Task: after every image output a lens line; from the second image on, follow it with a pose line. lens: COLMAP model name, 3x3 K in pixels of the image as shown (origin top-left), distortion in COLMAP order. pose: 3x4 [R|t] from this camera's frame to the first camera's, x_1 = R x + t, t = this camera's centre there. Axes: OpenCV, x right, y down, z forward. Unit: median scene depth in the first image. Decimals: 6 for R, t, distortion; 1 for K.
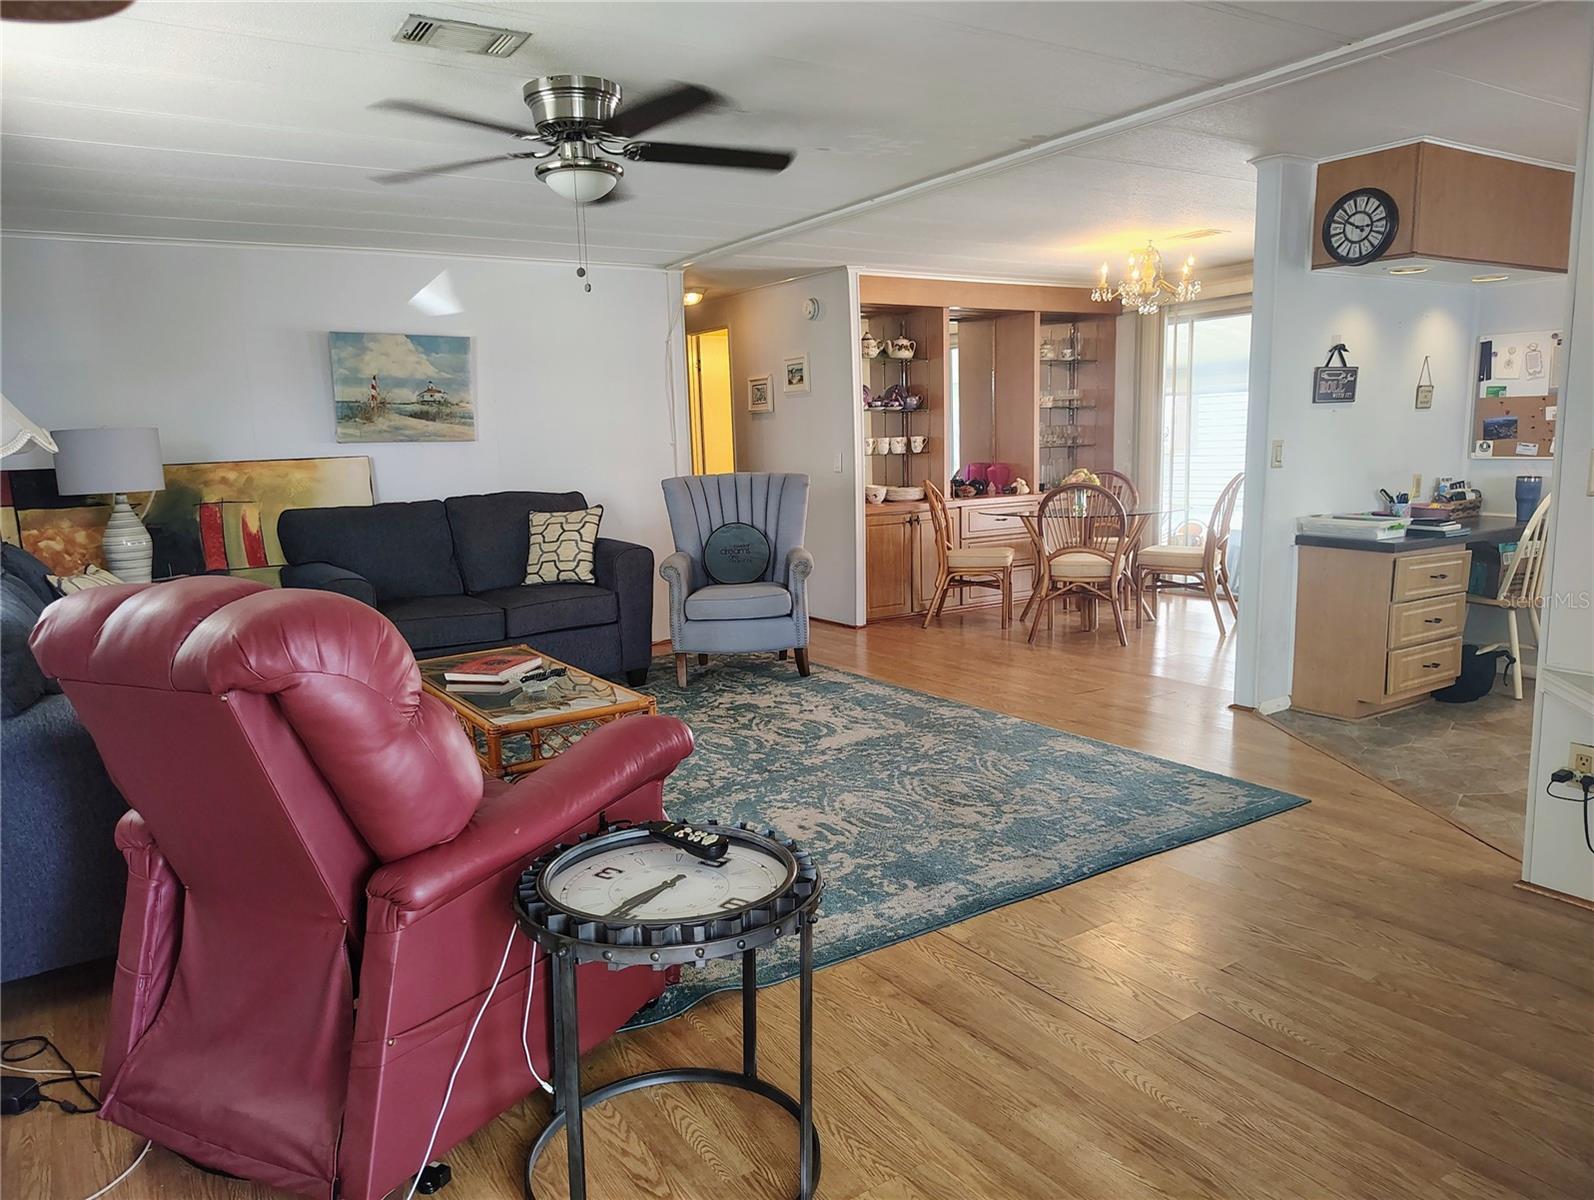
lens RADIAL K [[1094.1, 0, 784.1], [0, 1094.1, 609.1], [0, 0, 1]] dist [0.043119, -0.050030]
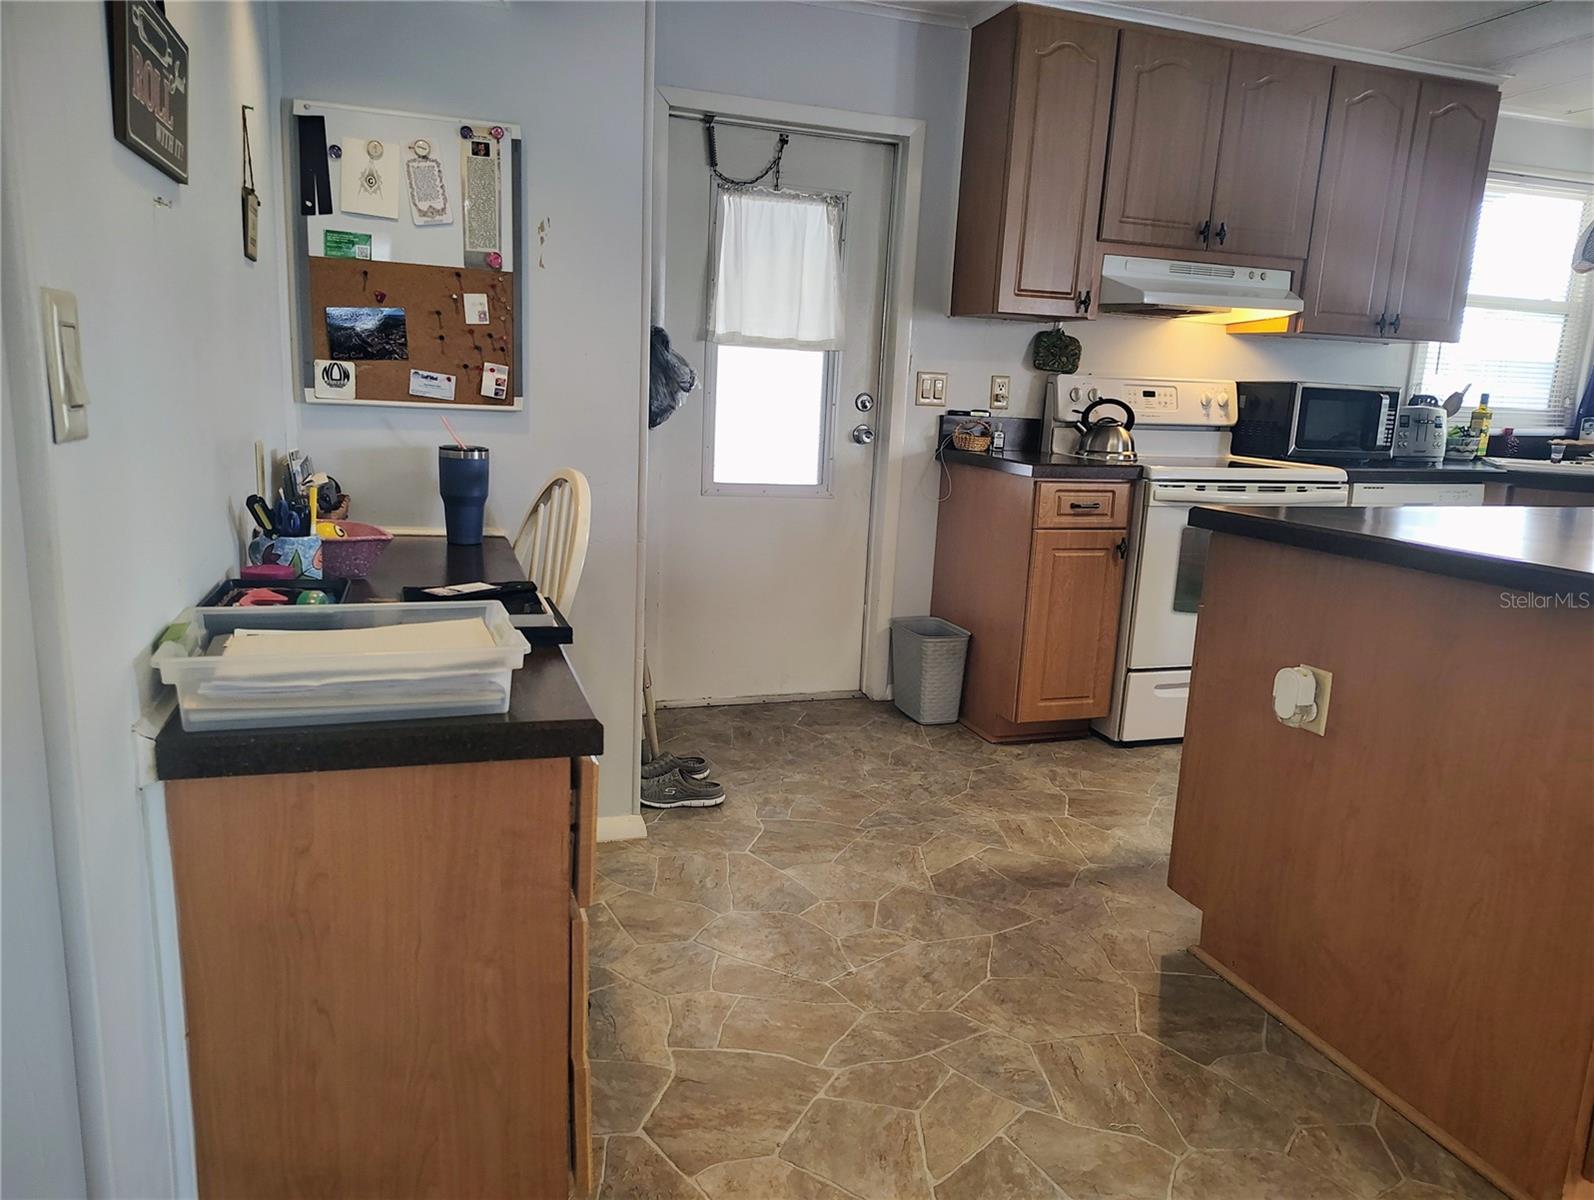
lens RADIAL K [[1094.1, 0, 795.6], [0, 1094.1, 614.6], [0, 0, 1]] dist [0.043119, -0.050030]
pose [[0.240480, -0.165132, 0.956504, 0.255098], [0.106282, 0.983977, 0.143154, -0.098806], [-0.964818, 0.067234, 0.254178, 0.731075]]
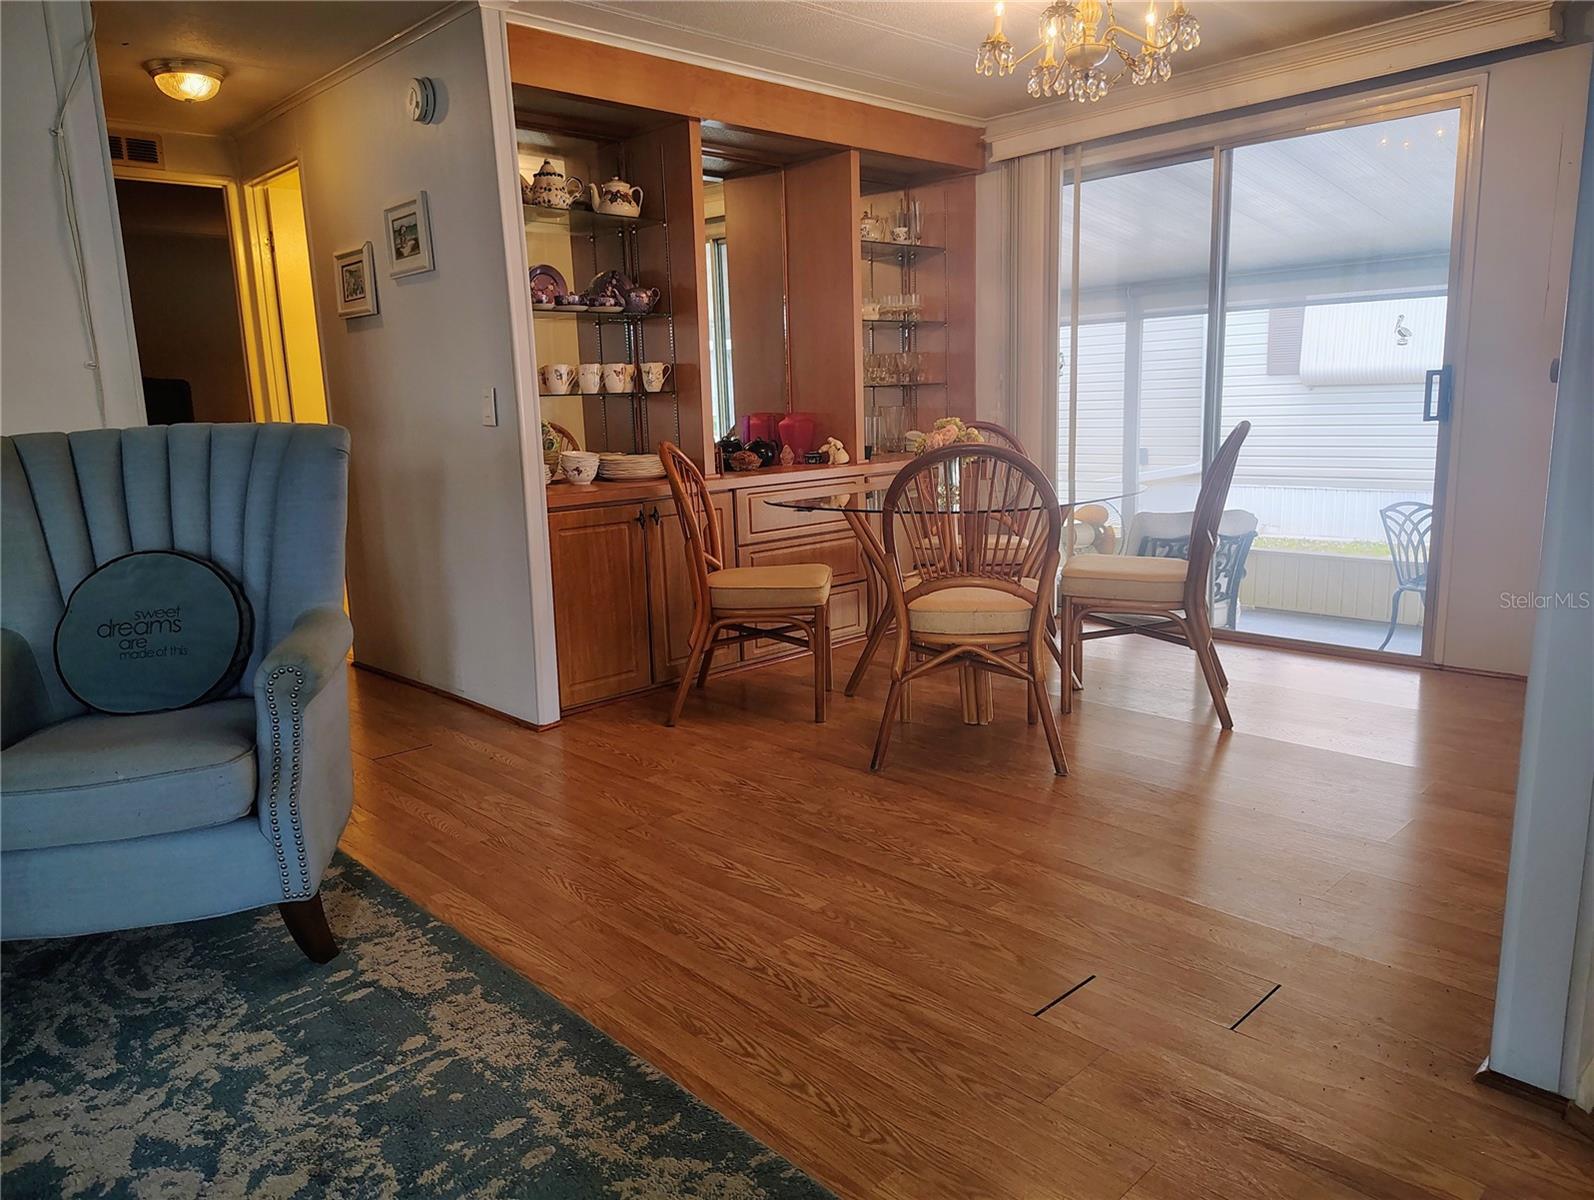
lens RADIAL K [[1094.1, 0, 790.1], [0, 1094.1, 593.7], [0, 0, 1]] dist [0.043119, -0.050030]
pose [[0.981807, -0.034389, 0.186740, 0.120000], [0.030836, 0.999285, 0.021898, -0.074314], [-0.187359, -0.015741, 0.982165, 0.645246]]
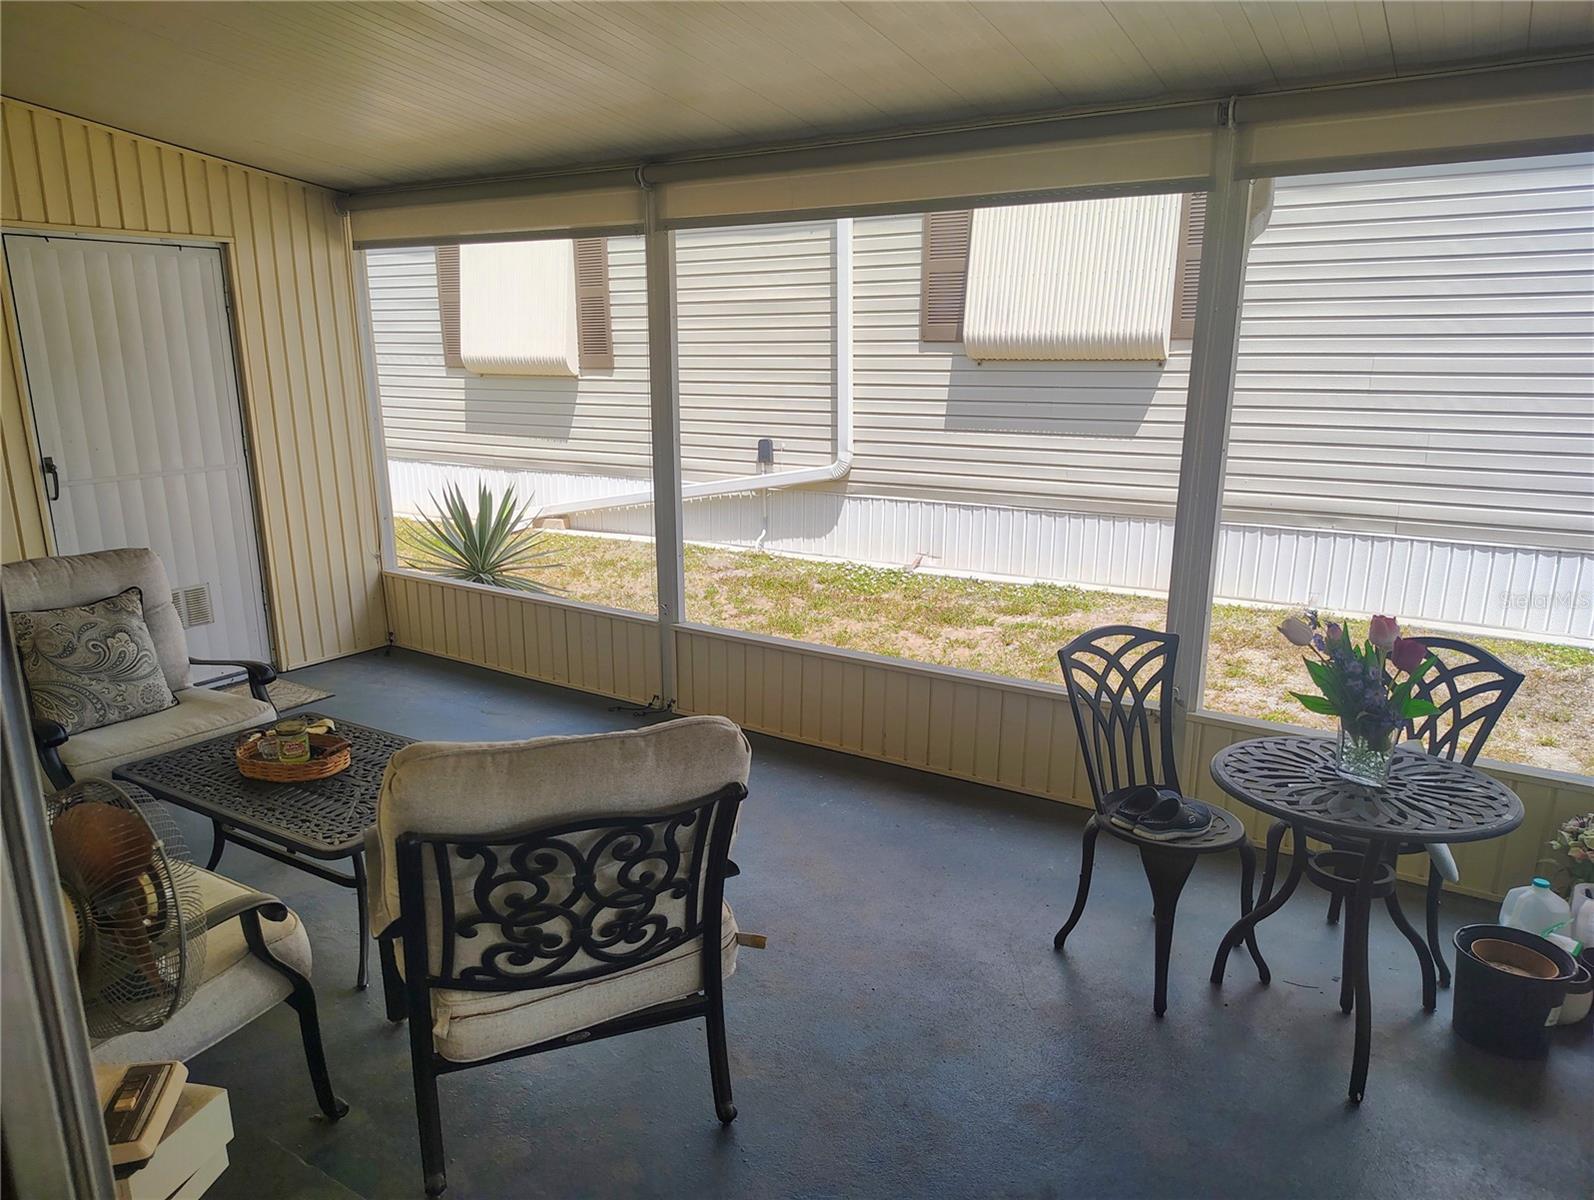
lens RADIAL K [[1094.1, 0, 782.7], [0, 1094.1, 611.1], [0, 0, 1]] dist [0.043119, -0.050030]
pose [[0.911904, -0.070704, 0.404268, 0.654431], [0.039526, 0.995600, 0.084966, -0.196342], [-0.408497, -0.061502, 0.910685, 1.291440]]
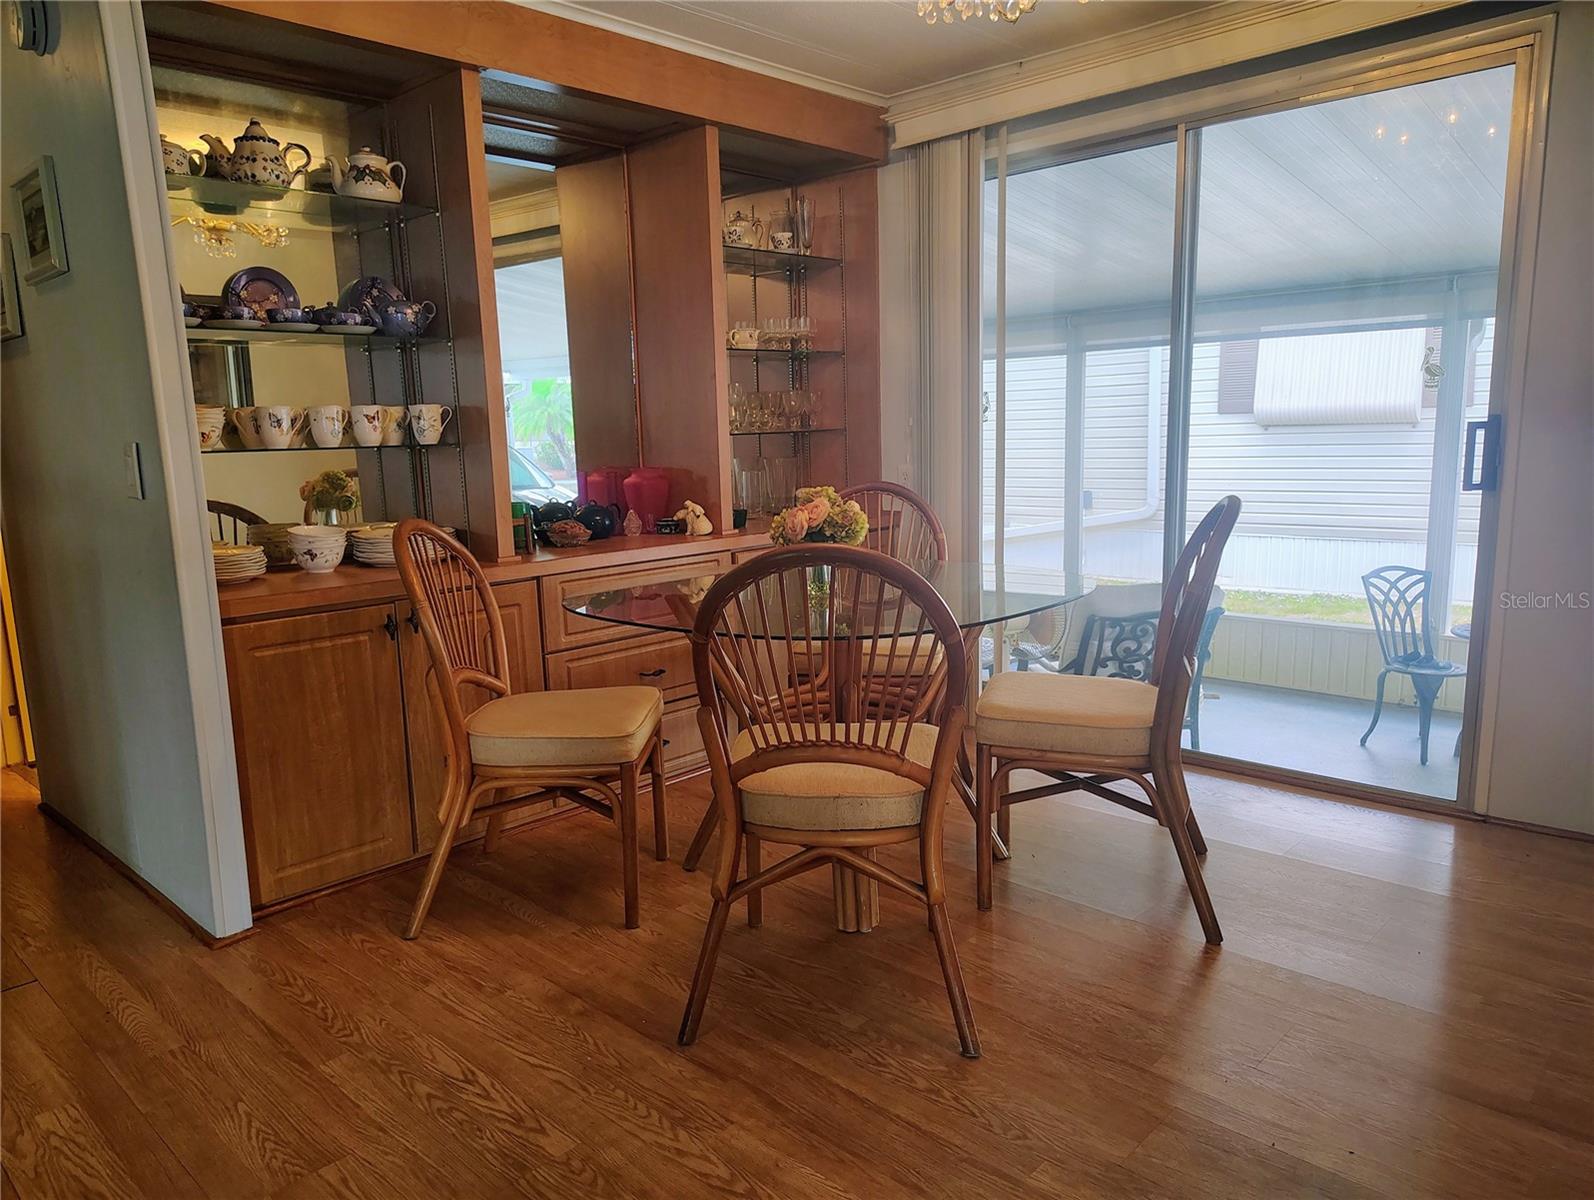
lens RADIAL K [[1094.1, 0, 789.7], [0, 1094.1, 611.4], [0, 0, 1]] dist [0.043119, -0.050030]
pose [[0.972011, -0.035716, 0.232206, 0.227090], [0.033836, 0.999354, 0.012075, -0.119327], [-0.232488, -0.003880, 0.972592, 0.841885]]
